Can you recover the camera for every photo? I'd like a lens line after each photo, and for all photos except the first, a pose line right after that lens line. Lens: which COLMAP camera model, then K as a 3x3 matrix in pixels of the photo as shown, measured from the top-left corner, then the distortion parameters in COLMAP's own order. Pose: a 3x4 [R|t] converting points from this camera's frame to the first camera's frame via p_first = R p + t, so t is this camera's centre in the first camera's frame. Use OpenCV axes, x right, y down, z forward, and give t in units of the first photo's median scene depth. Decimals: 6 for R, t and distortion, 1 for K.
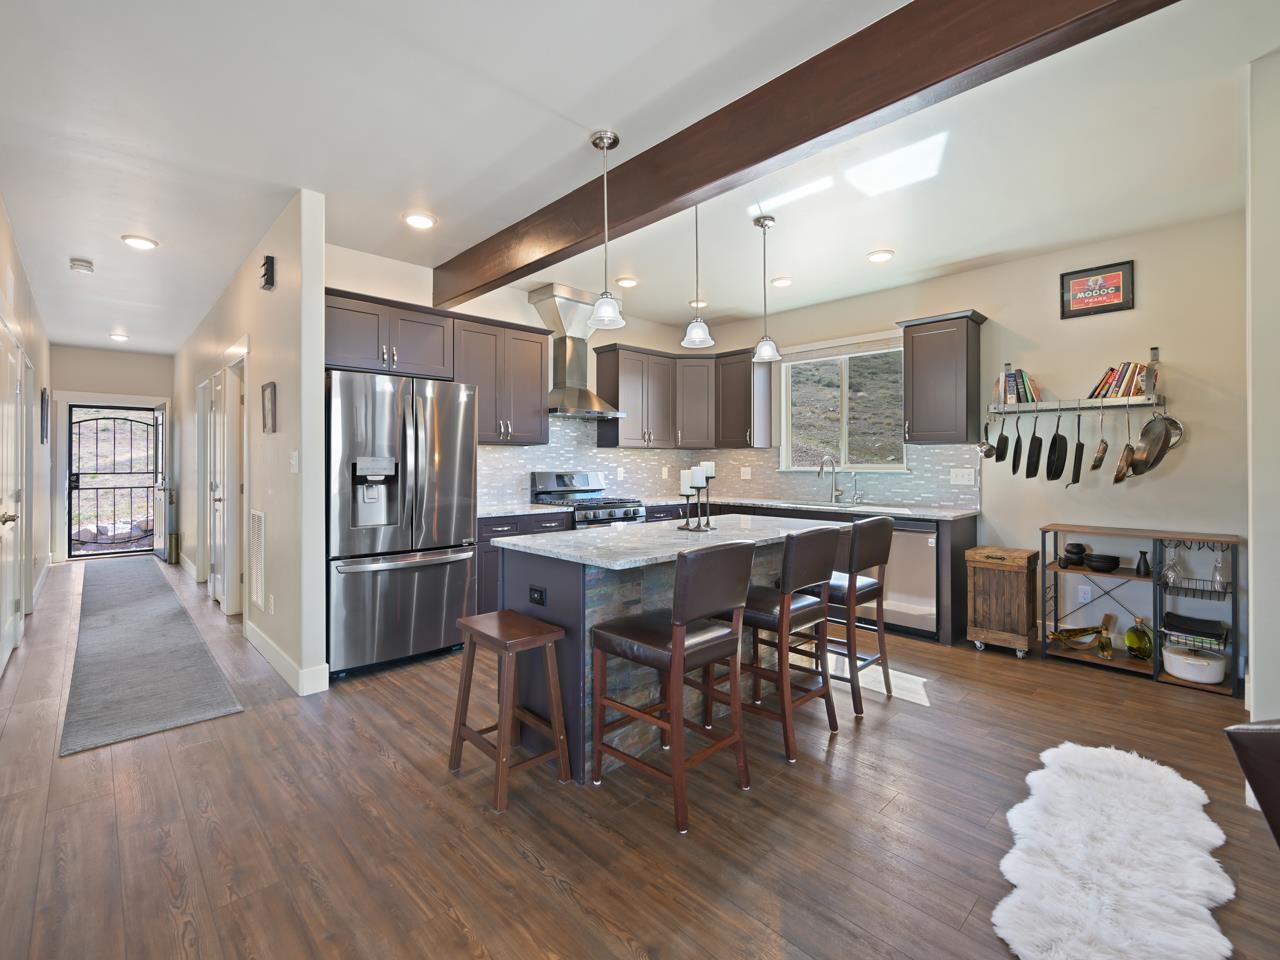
lens RADIAL K [[586.2, 0, 640.0], [0, 586.2, 459.6], [0, 0, 1]] dist [0.001713, 0.000083]
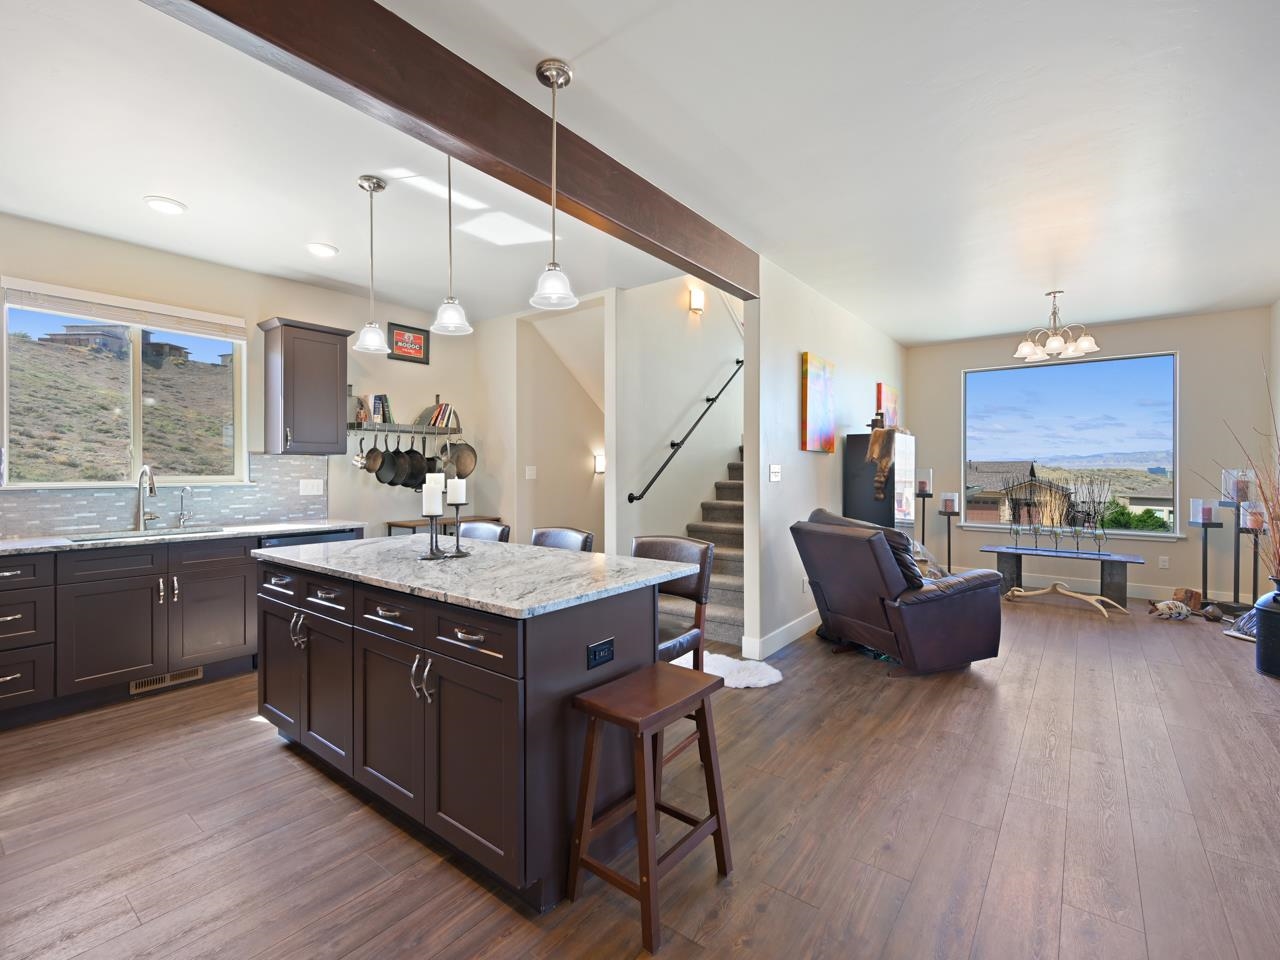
lens RADIAL K [[572.6, 0, 638.4], [0, 572.6, 466.4], [0, 0, 1]] dist [-0.001172, 0.000241]
pose [[-0.150528, 0.009163, 0.988563, -0.505366], [-0.005424, 0.999934, -0.010094, -0.000003], [-0.988591, -0.006881, -0.150468, 0.588795]]
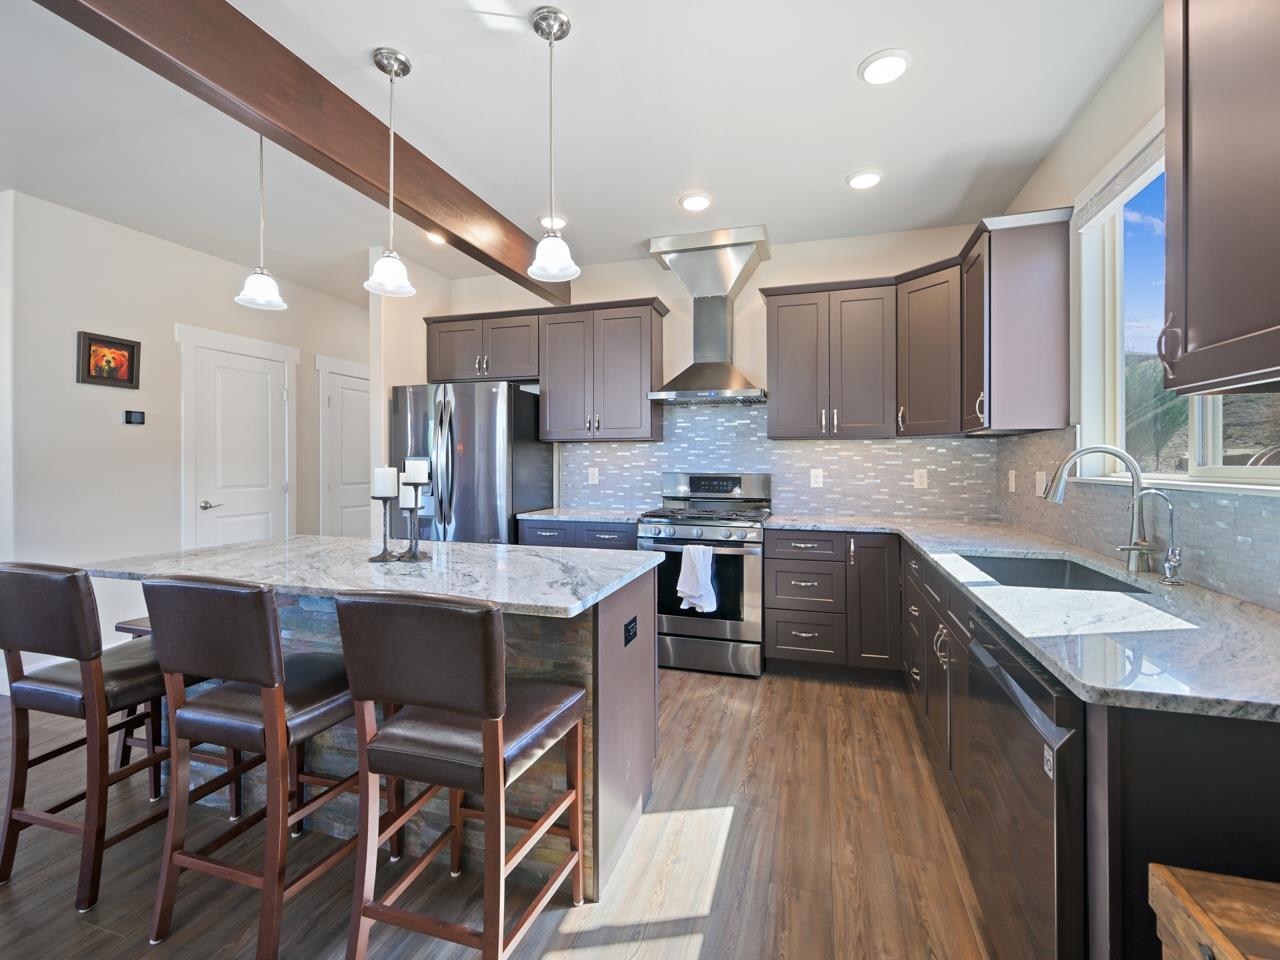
lens RADIAL K [[574.7, 0, 650.3], [0, 574.7, 464.6], [0, 0, 1]] dist [0.001079, 0.000020]
pose [[0.497818, -0.001559, -0.867280, 0.566178], [0.002505, 0.999997, -0.000360, 0.010854], [0.867278, -0.001994, 0.497820, 0.641771]]
